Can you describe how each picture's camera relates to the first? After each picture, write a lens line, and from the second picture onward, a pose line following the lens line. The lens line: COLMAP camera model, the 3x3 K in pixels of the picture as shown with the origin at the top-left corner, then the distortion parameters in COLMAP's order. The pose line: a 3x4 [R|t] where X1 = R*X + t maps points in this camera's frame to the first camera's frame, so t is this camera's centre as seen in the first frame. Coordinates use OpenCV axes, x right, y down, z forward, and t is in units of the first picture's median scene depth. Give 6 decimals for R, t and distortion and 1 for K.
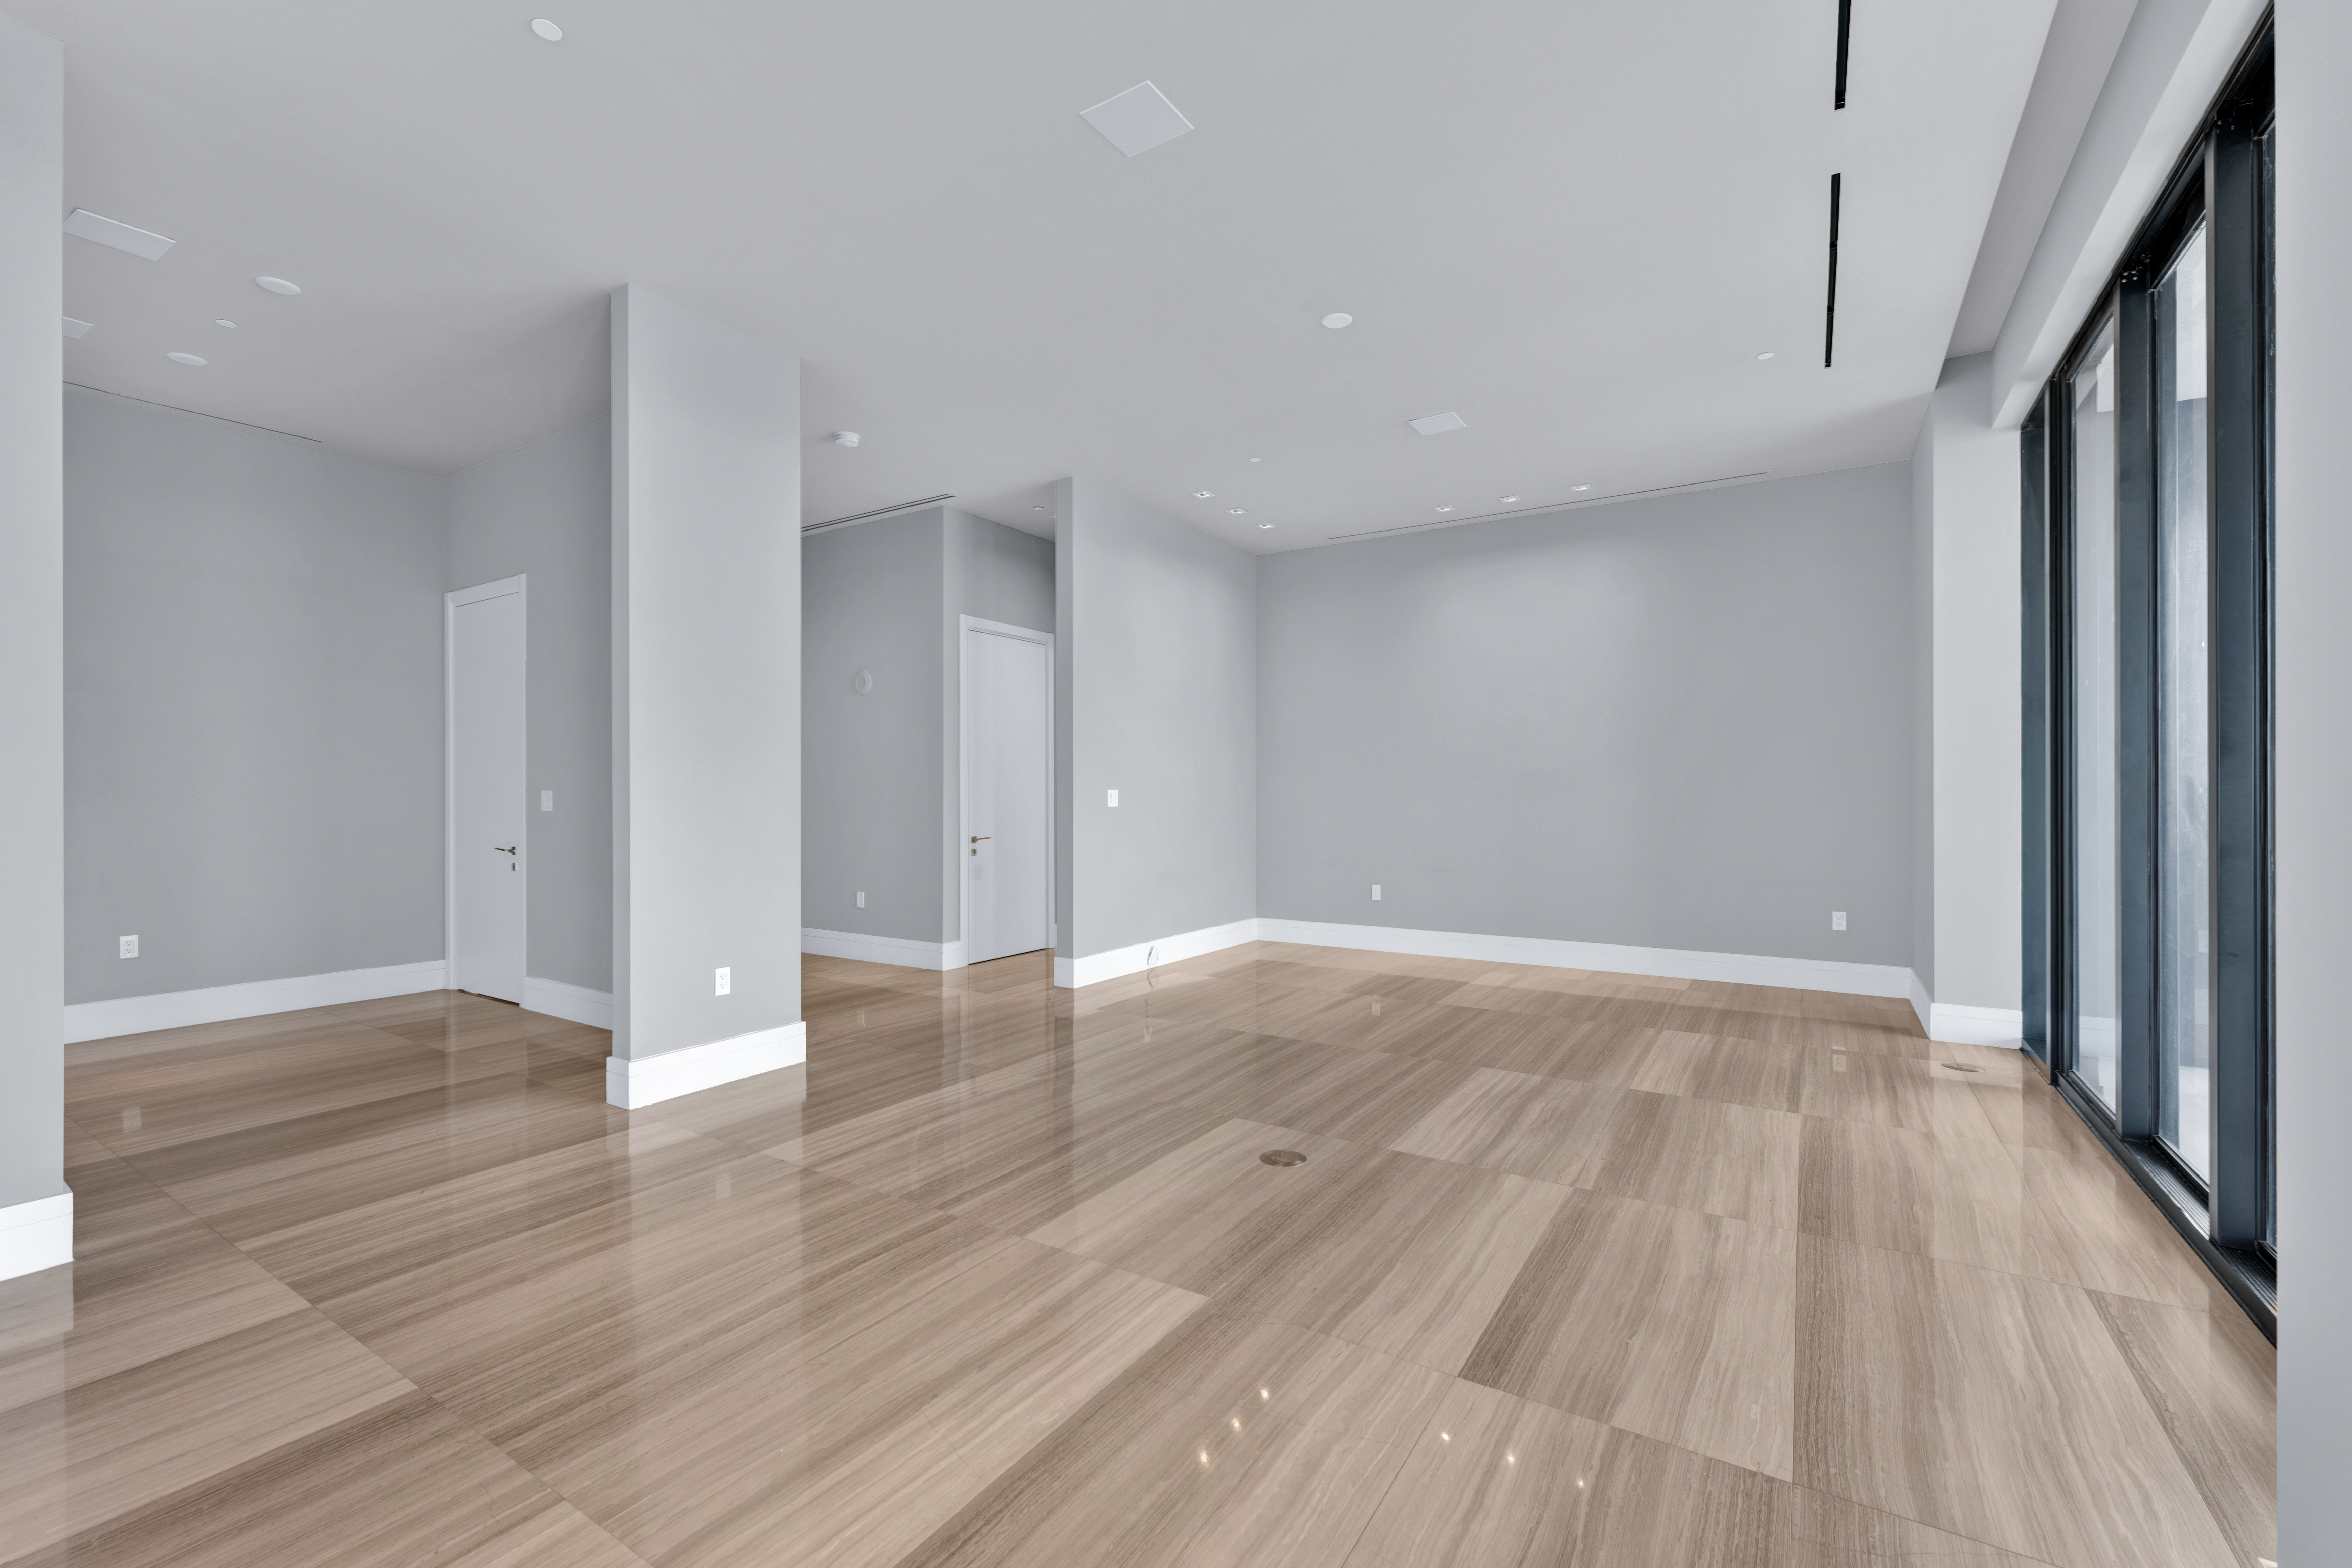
lens RADIAL K [[993.8, 0, 1176.3], [0, 993.8, 788.4], [0, 0, 1]] dist [-0.001269, -0.000551]
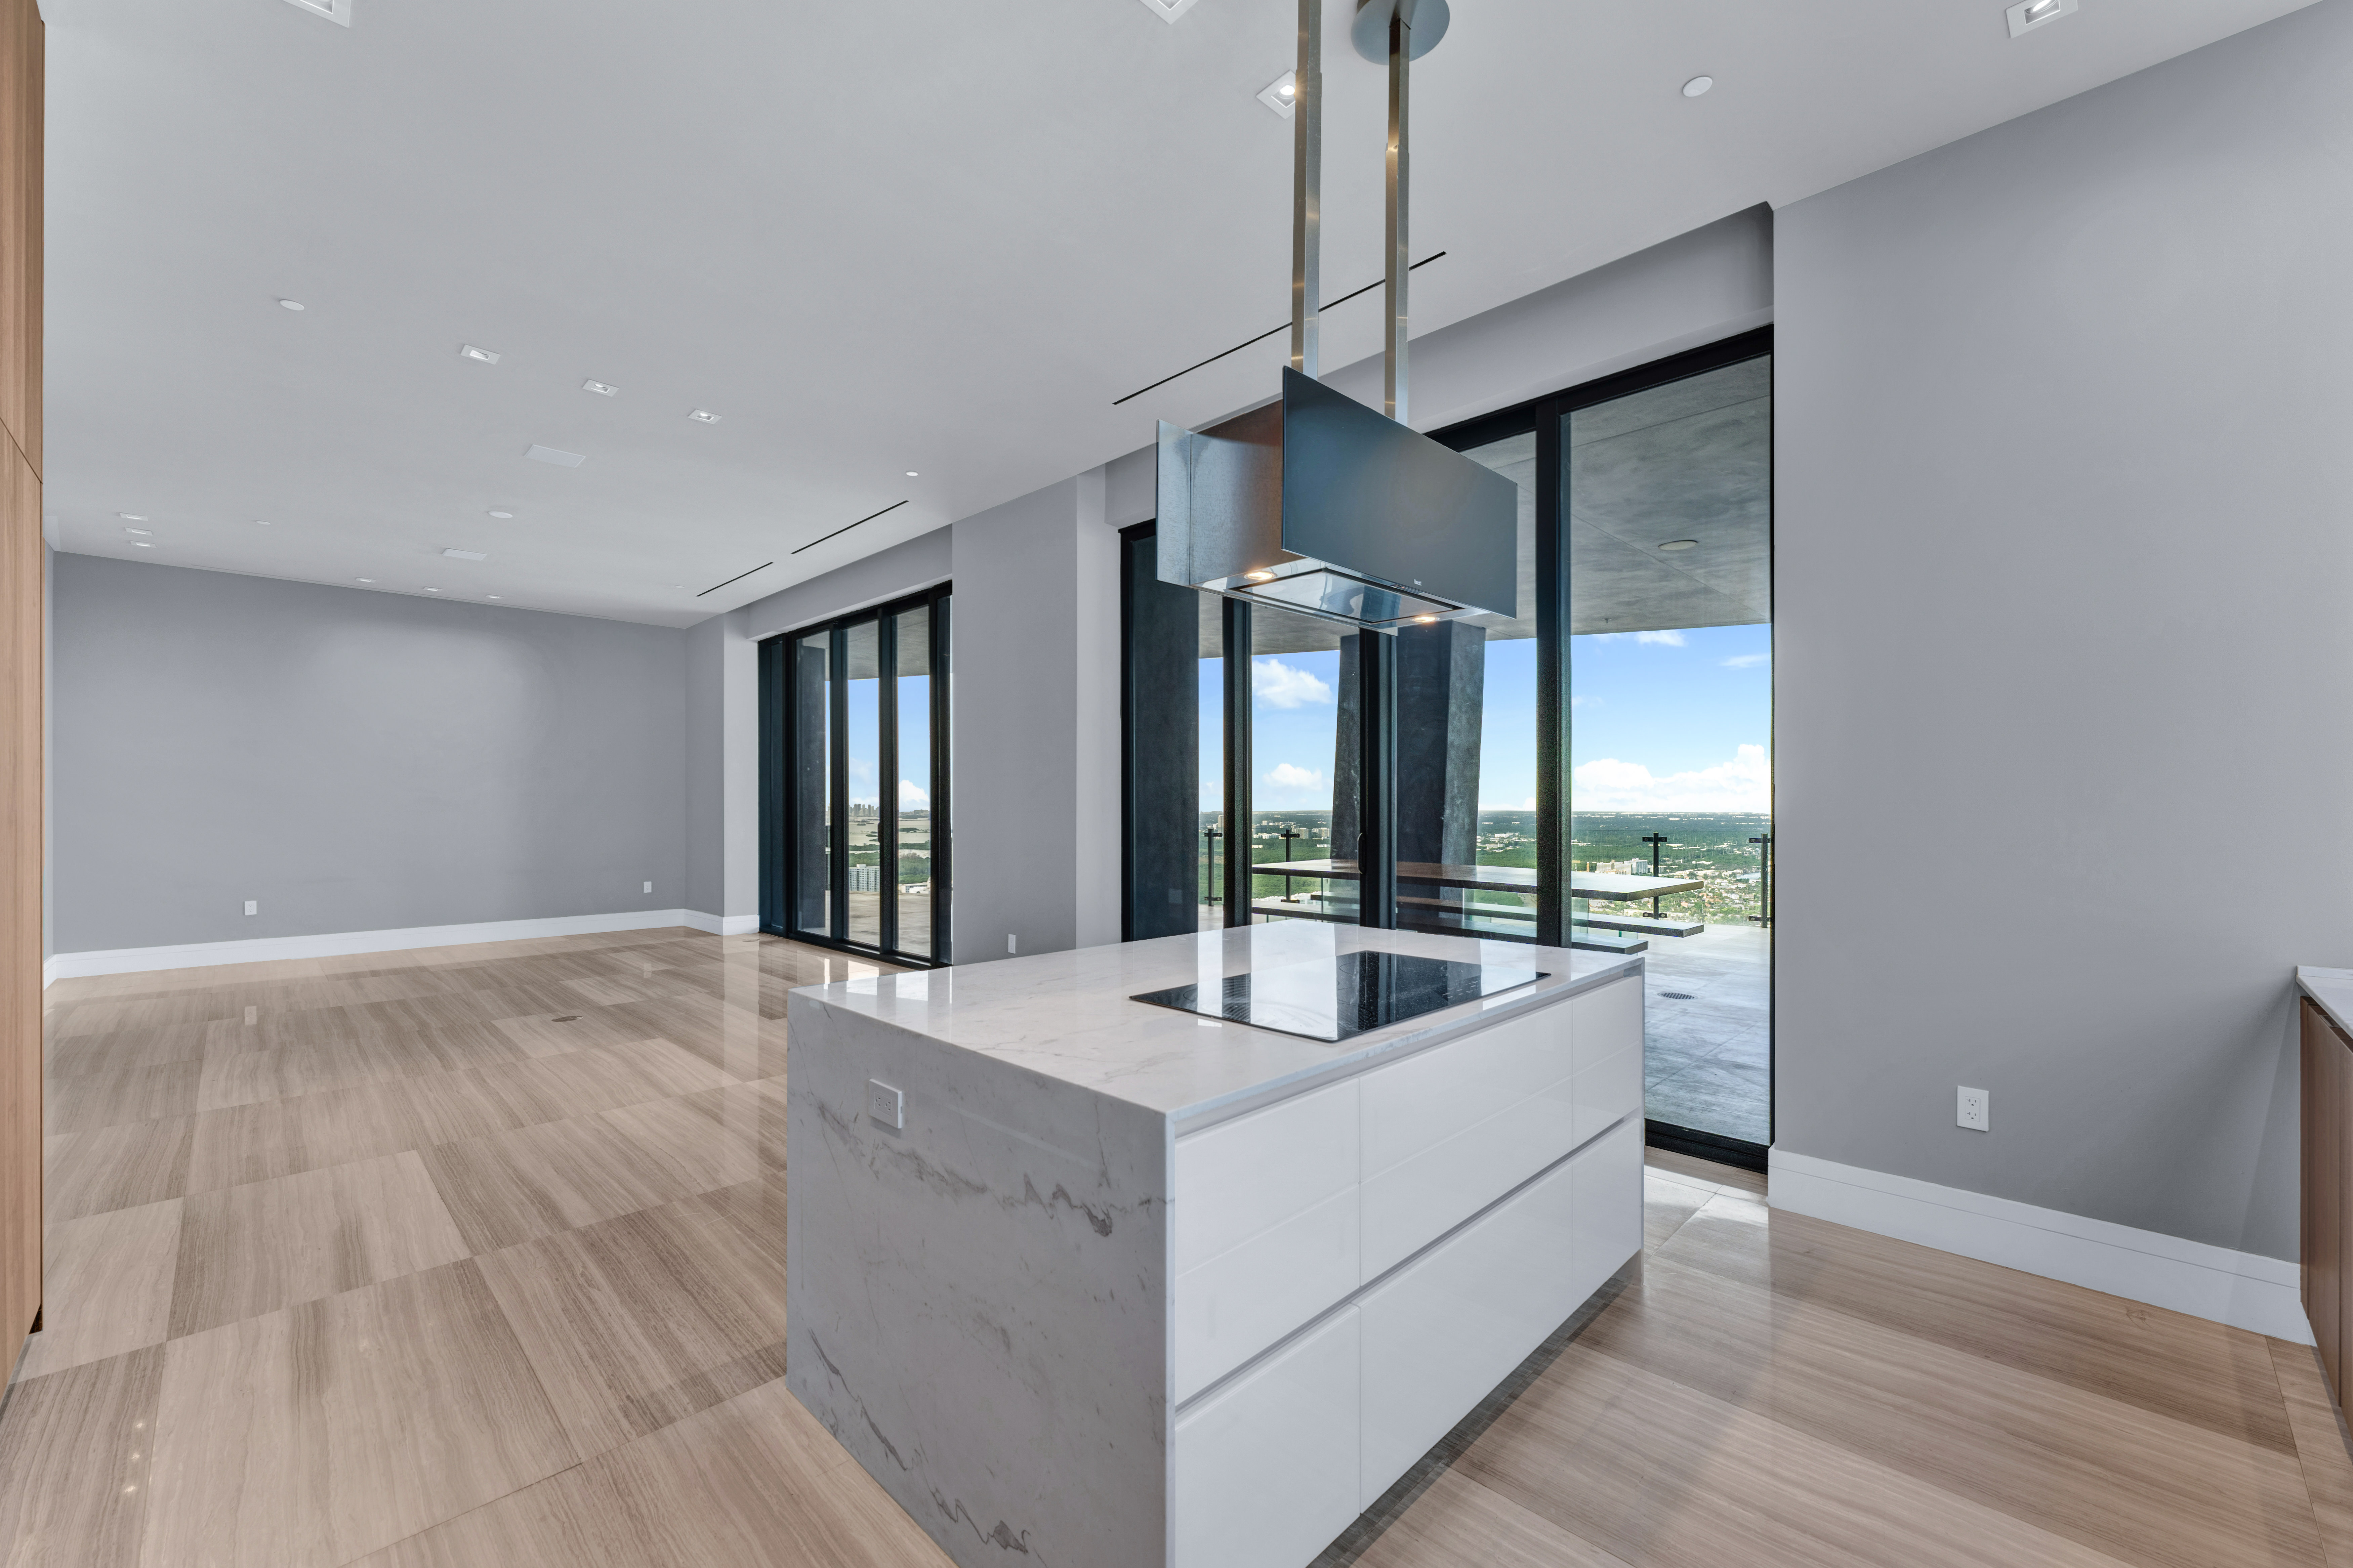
lens RADIAL K [[945.2, 0, 1187.2], [0, 945.2, 800.4], [0, 0, 1]] dist [-0.001984, -0.000125]
pose [[0.202754, 0.006145, 0.979211, -1.185283], [-0.005259, 0.999973, -0.005186, -0.020818], [-0.979216, -0.004098, 0.202780, -0.402784]]
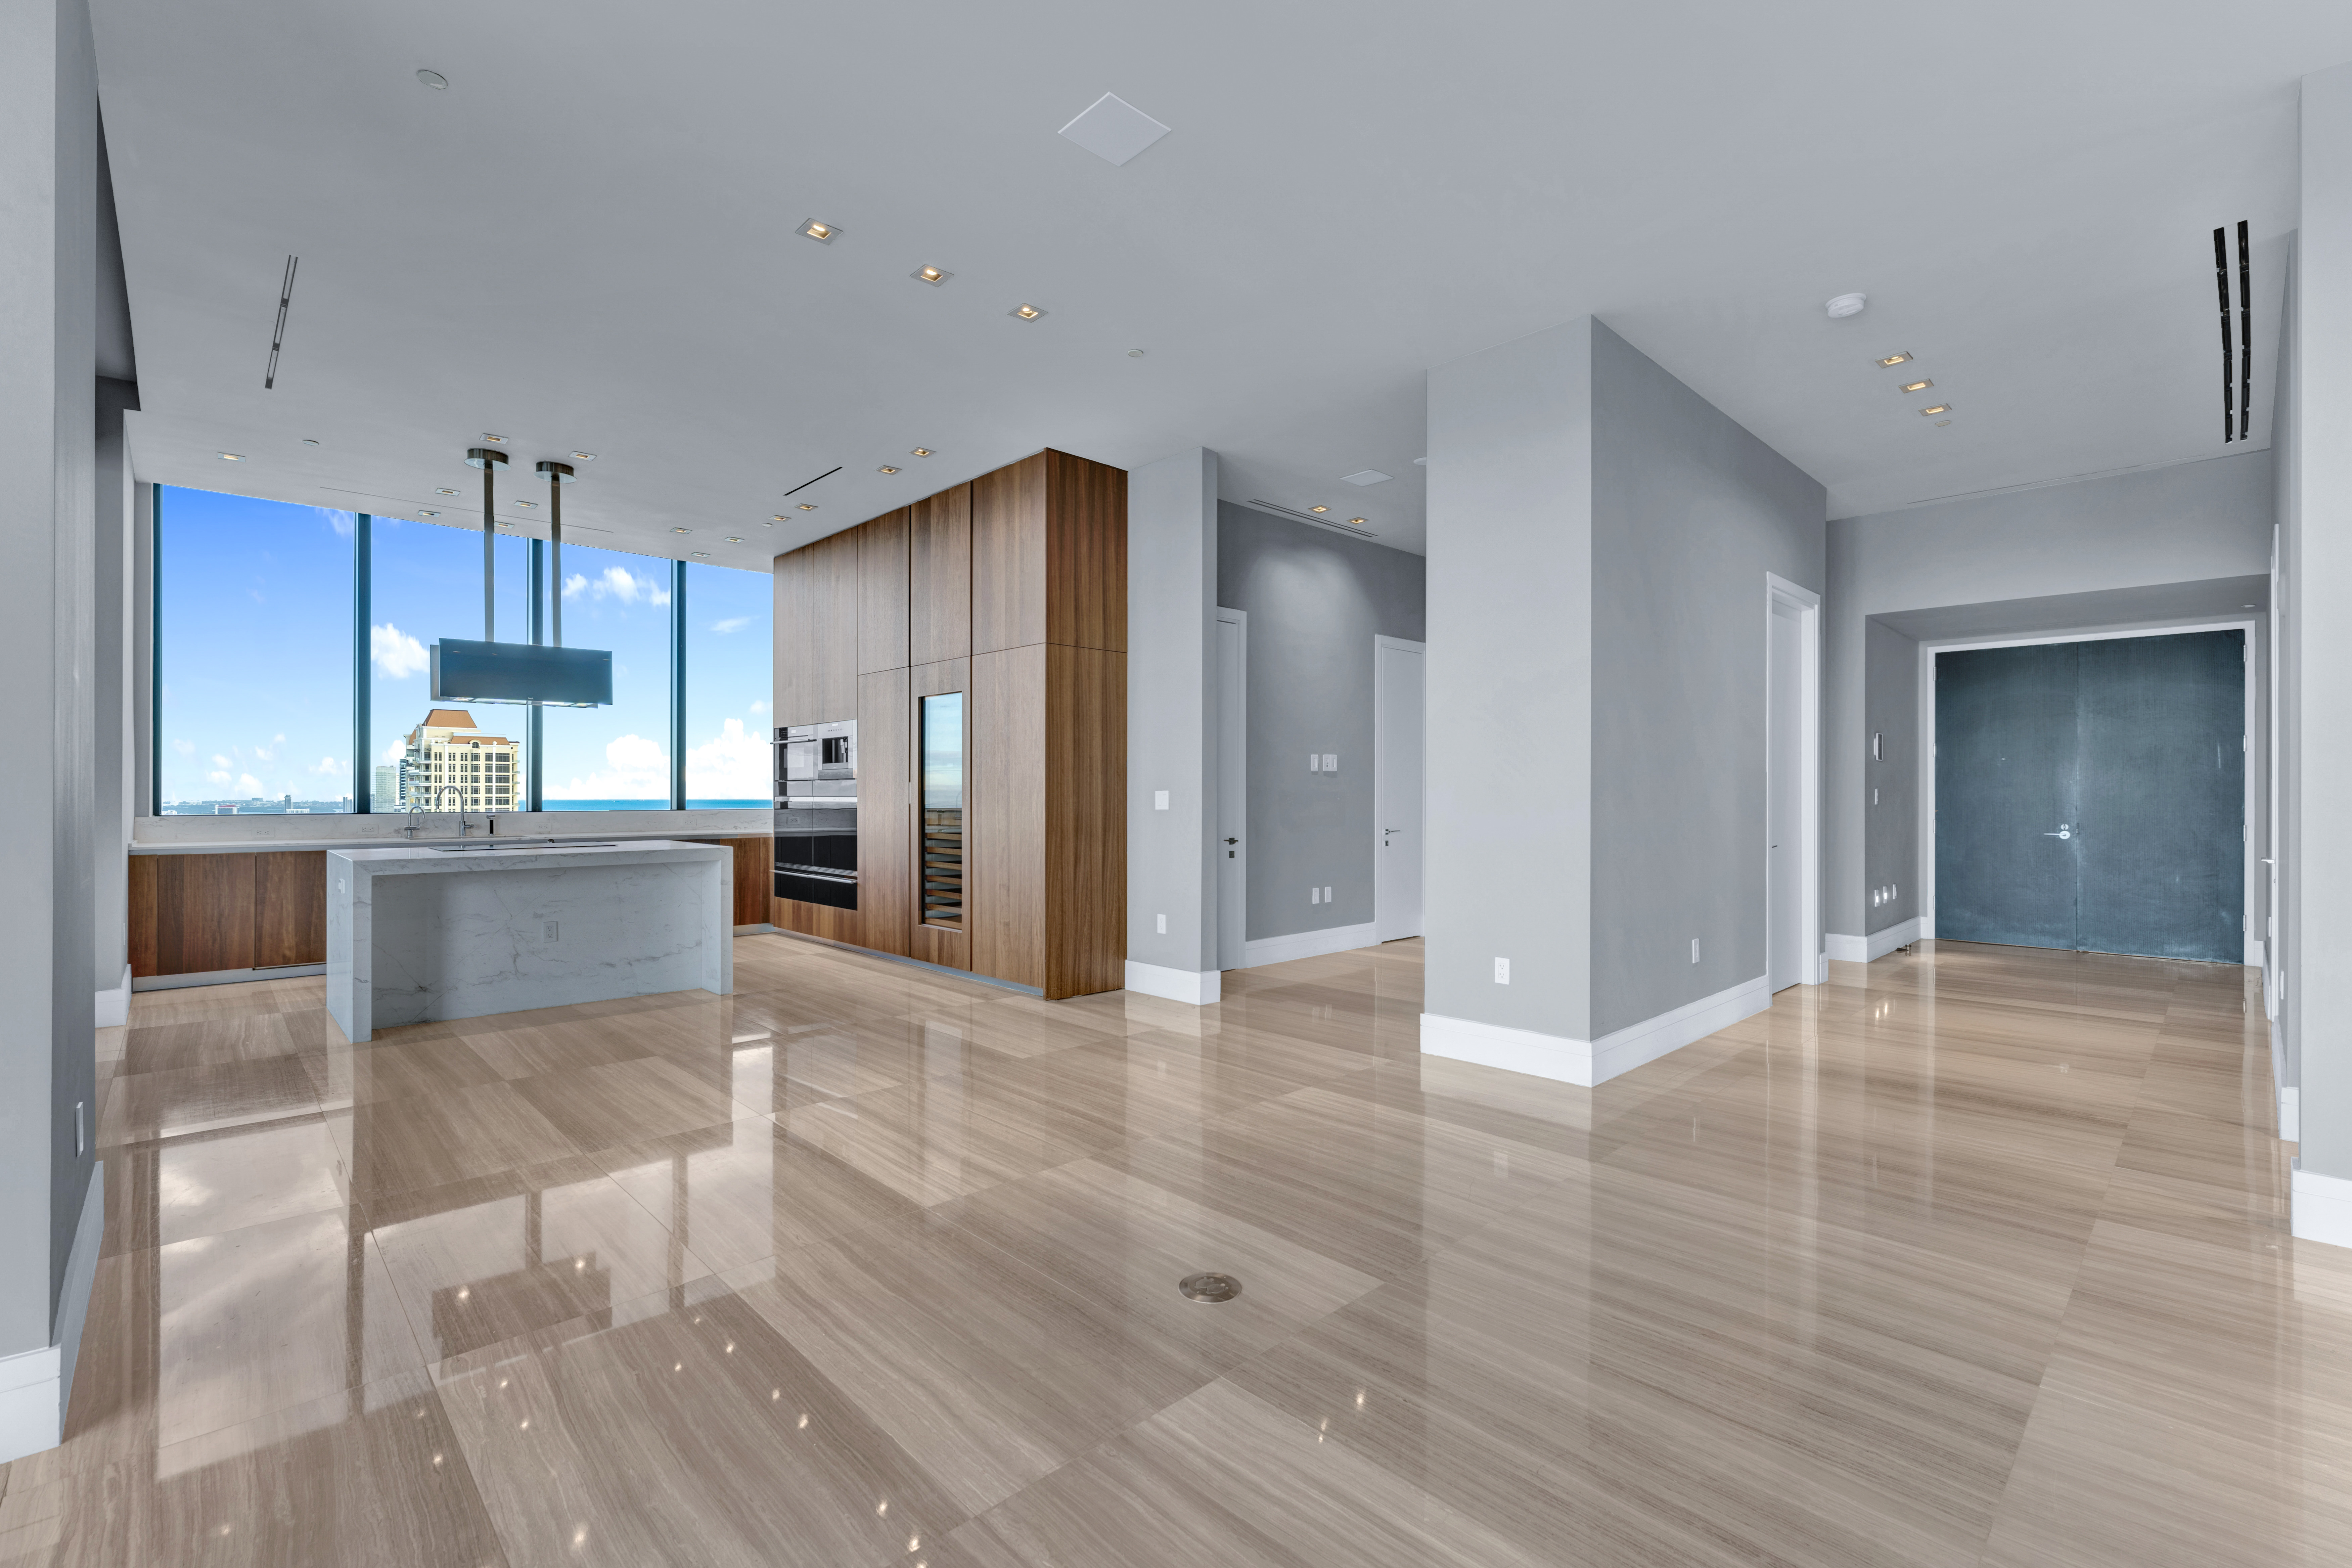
lens RADIAL K [[993.9, 0, 1157.2], [0, 993.9, 794.3], [0, 0, 1]] dist [-0.001269, -0.000551]
pose [[-0.232582, 0.004834, -0.972565, 0.731183], [0.002341, 0.999988, 0.004410, 0.000409], [0.972574, -0.001251, -0.232591, 0.990235]]
